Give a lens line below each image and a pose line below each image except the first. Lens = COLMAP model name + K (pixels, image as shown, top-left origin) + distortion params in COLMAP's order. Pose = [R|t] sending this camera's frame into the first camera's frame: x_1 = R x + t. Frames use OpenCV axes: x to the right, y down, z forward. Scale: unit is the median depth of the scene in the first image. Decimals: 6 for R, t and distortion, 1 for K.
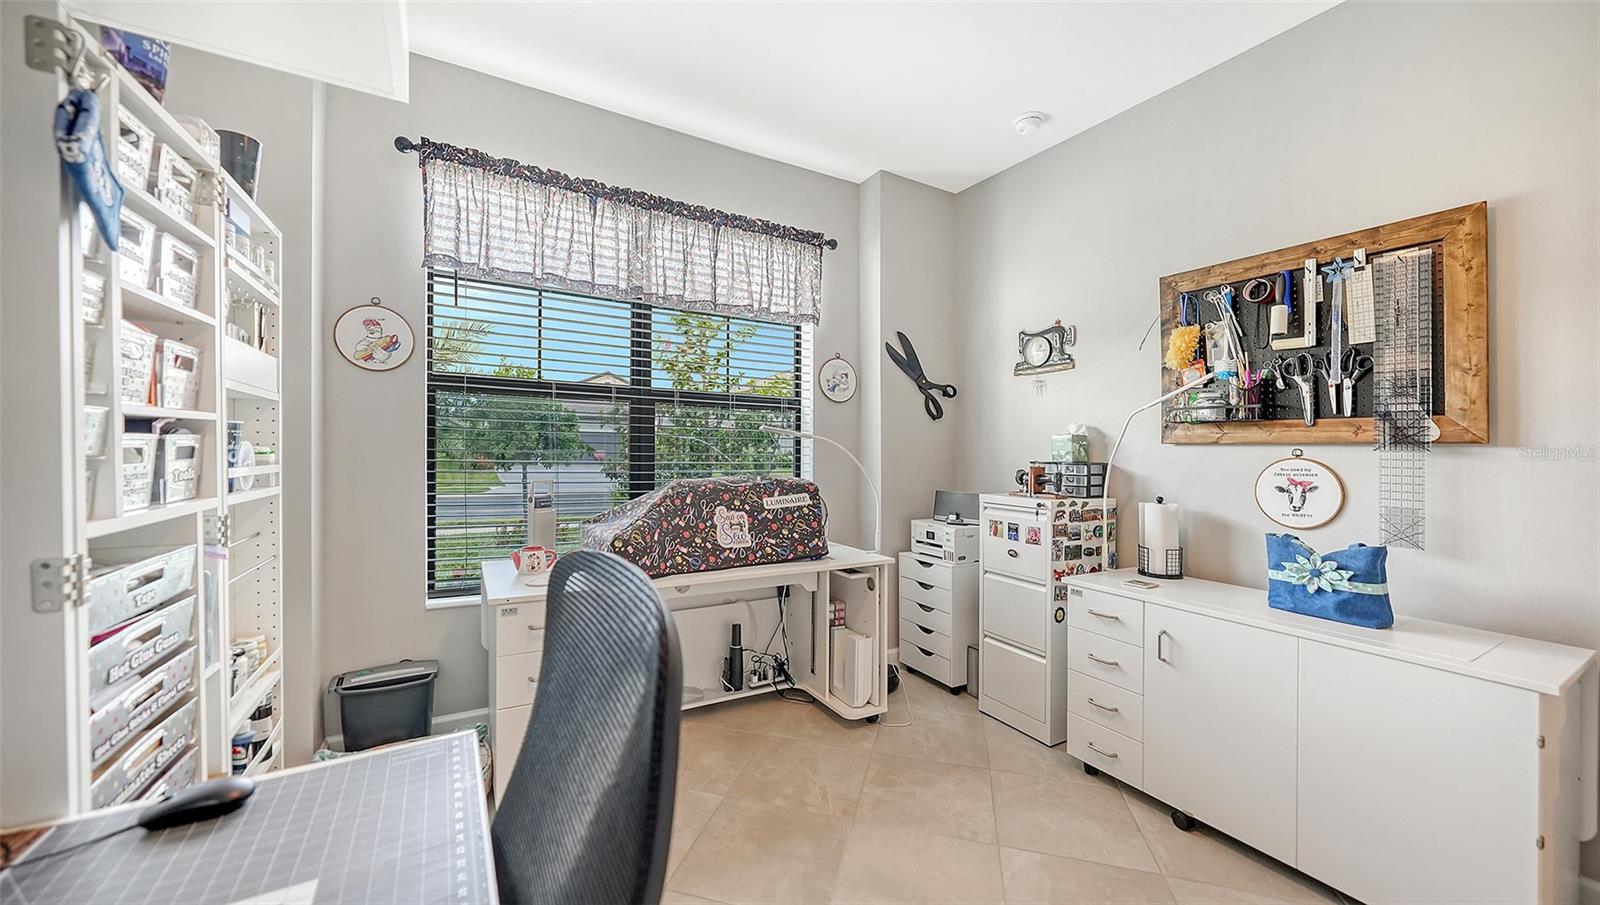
lens RADIAL K [[581.2, 0, 808.2], [0, 581.2, 456.4], [0, 0, 1]] dist [-0.001925, -0.000267]
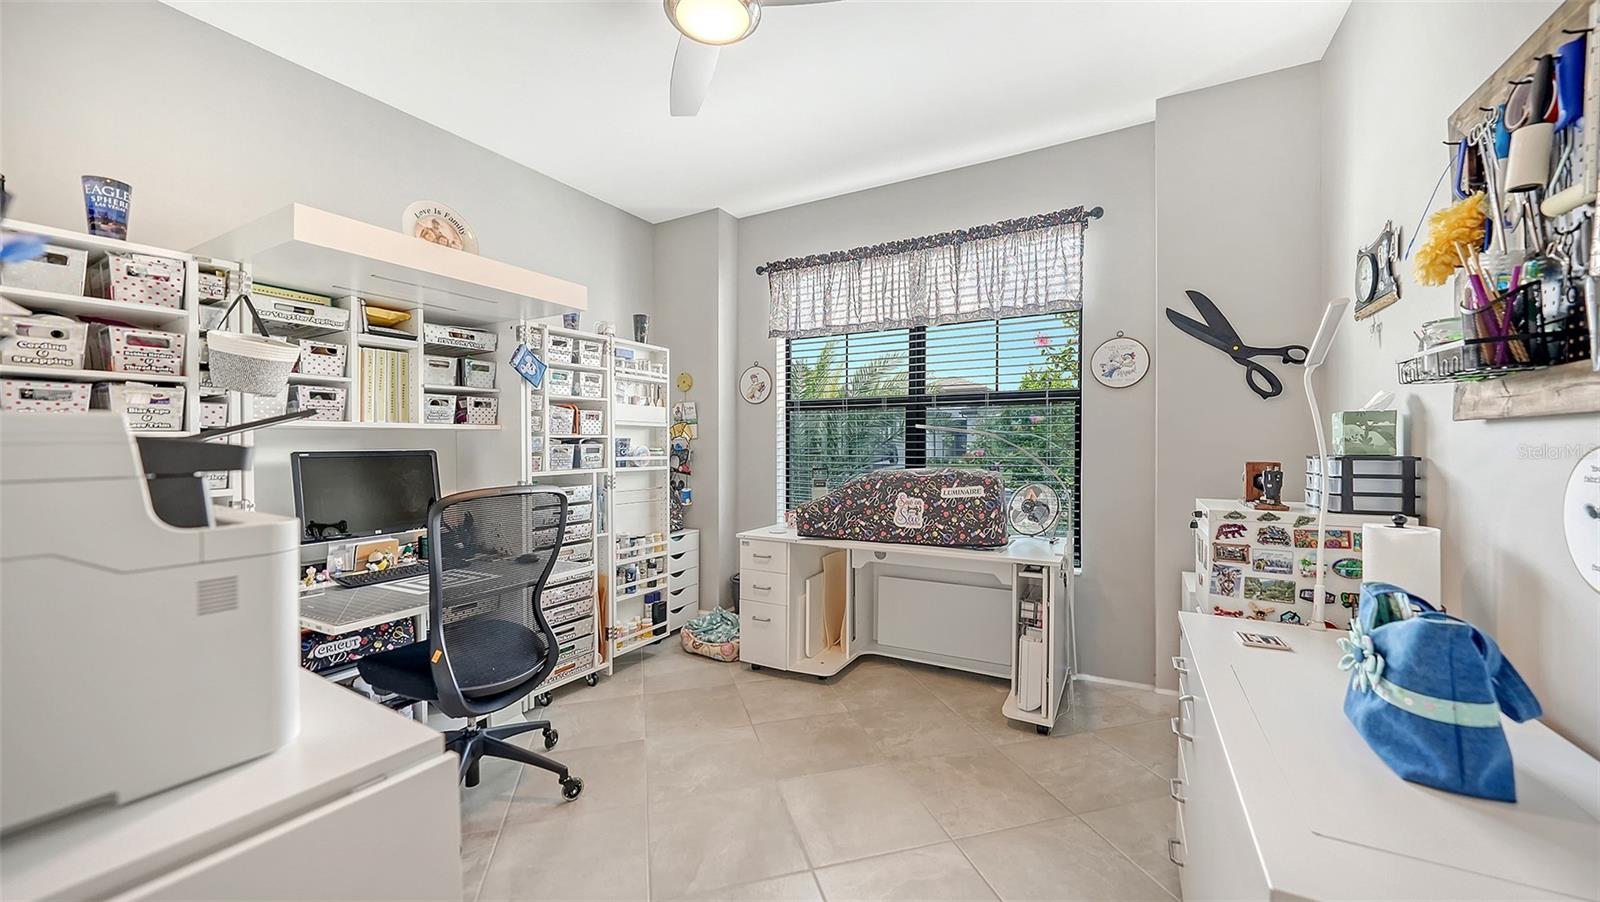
lens RADIAL K [[581.2, 0, 806.8], [0, 581.2, 459.9], [0, 0, 1]] dist [-0.001925, -0.000267]
pose [[0.517628, 0.003881, -0.855597, 0.755650], [0.002281, 0.999980, 0.005916, 0.010589], [0.855603, -0.005014, 0.517608, 0.202791]]
